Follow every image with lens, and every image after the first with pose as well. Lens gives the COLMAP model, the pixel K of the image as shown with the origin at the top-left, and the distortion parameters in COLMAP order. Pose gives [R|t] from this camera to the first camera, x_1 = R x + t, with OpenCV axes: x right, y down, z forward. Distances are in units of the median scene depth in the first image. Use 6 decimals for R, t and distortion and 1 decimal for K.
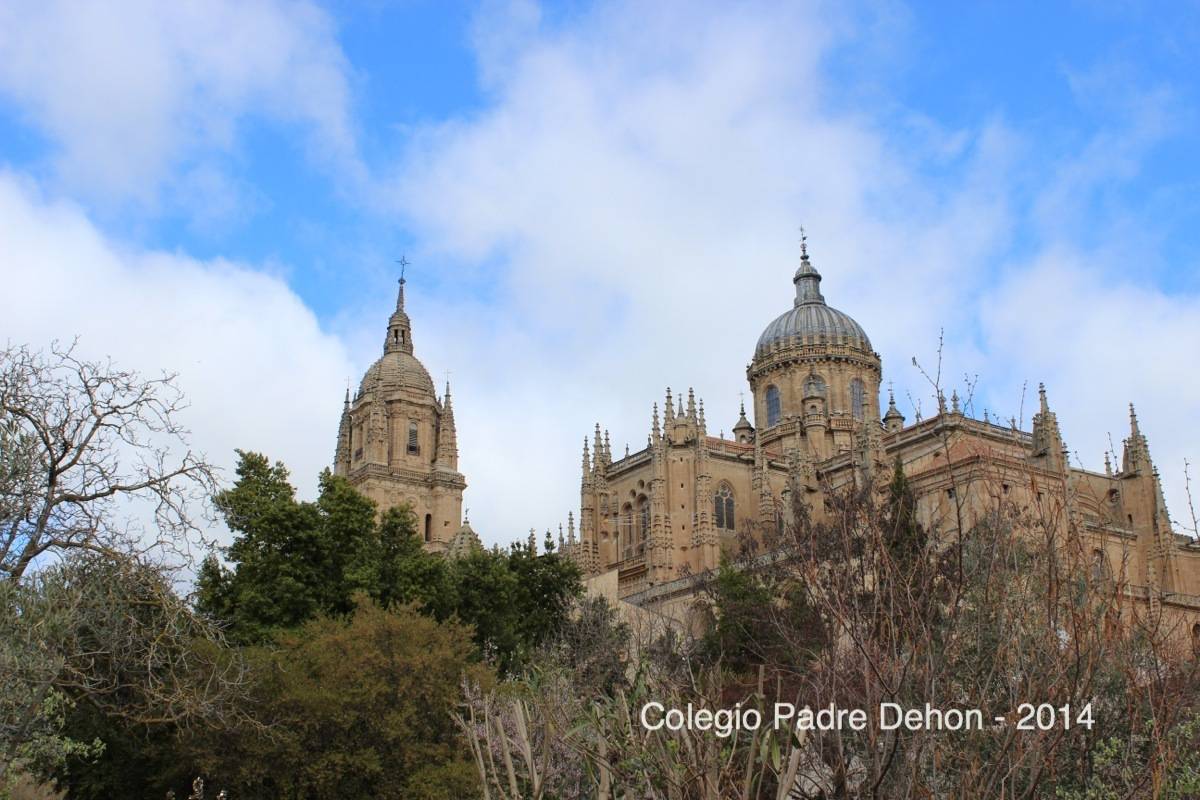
lens RADIAL K [[1384.4, 0, 623.1], [0, 1384.4, 399.9], [0, 0, 1]] dist [-0.102692, 0.150045]
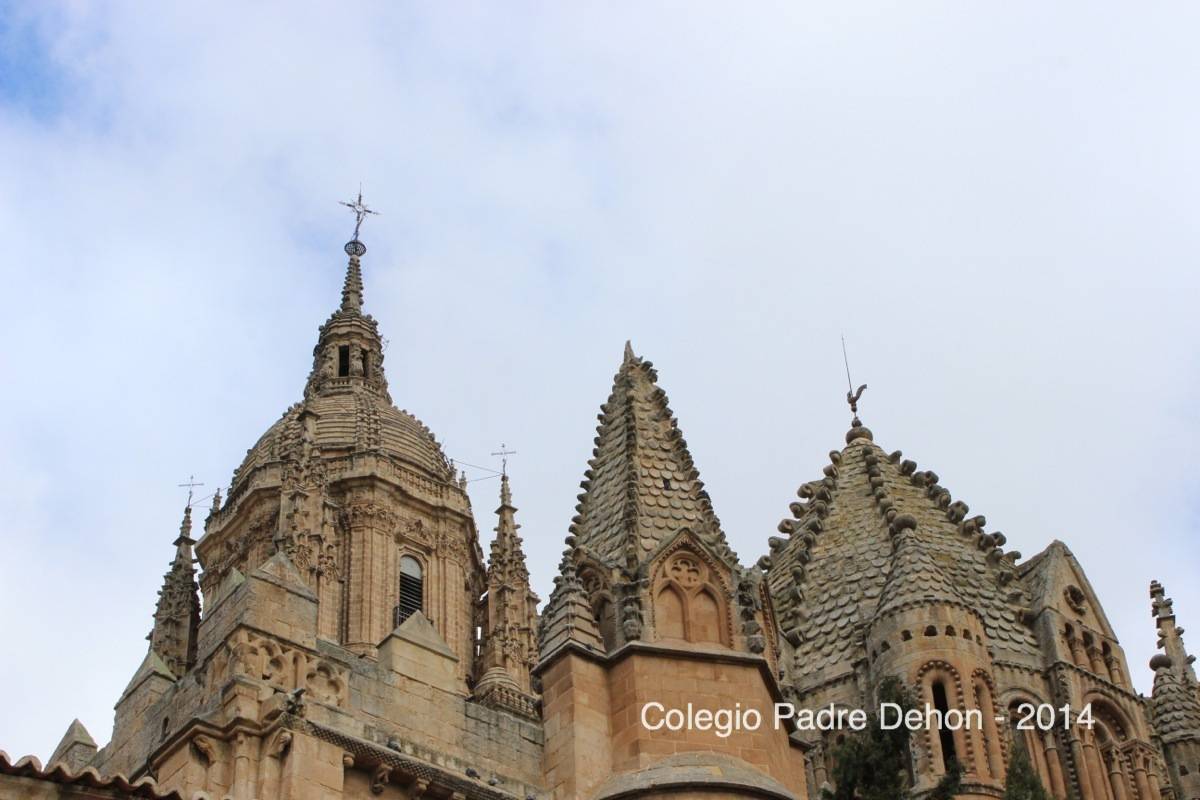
lens RADIAL K [[2089.9, 0, 600.0], [0, 2089.9, 400.0], [0, 0, 1]] dist [0.016627, 0.010652]
pose [[0.997481, 0.011636, 0.069968, -0.144200], [0.017111, 0.917845, -0.396571, 0.174026], [-0.068835, 0.396769, 0.915334, 0.557270]]
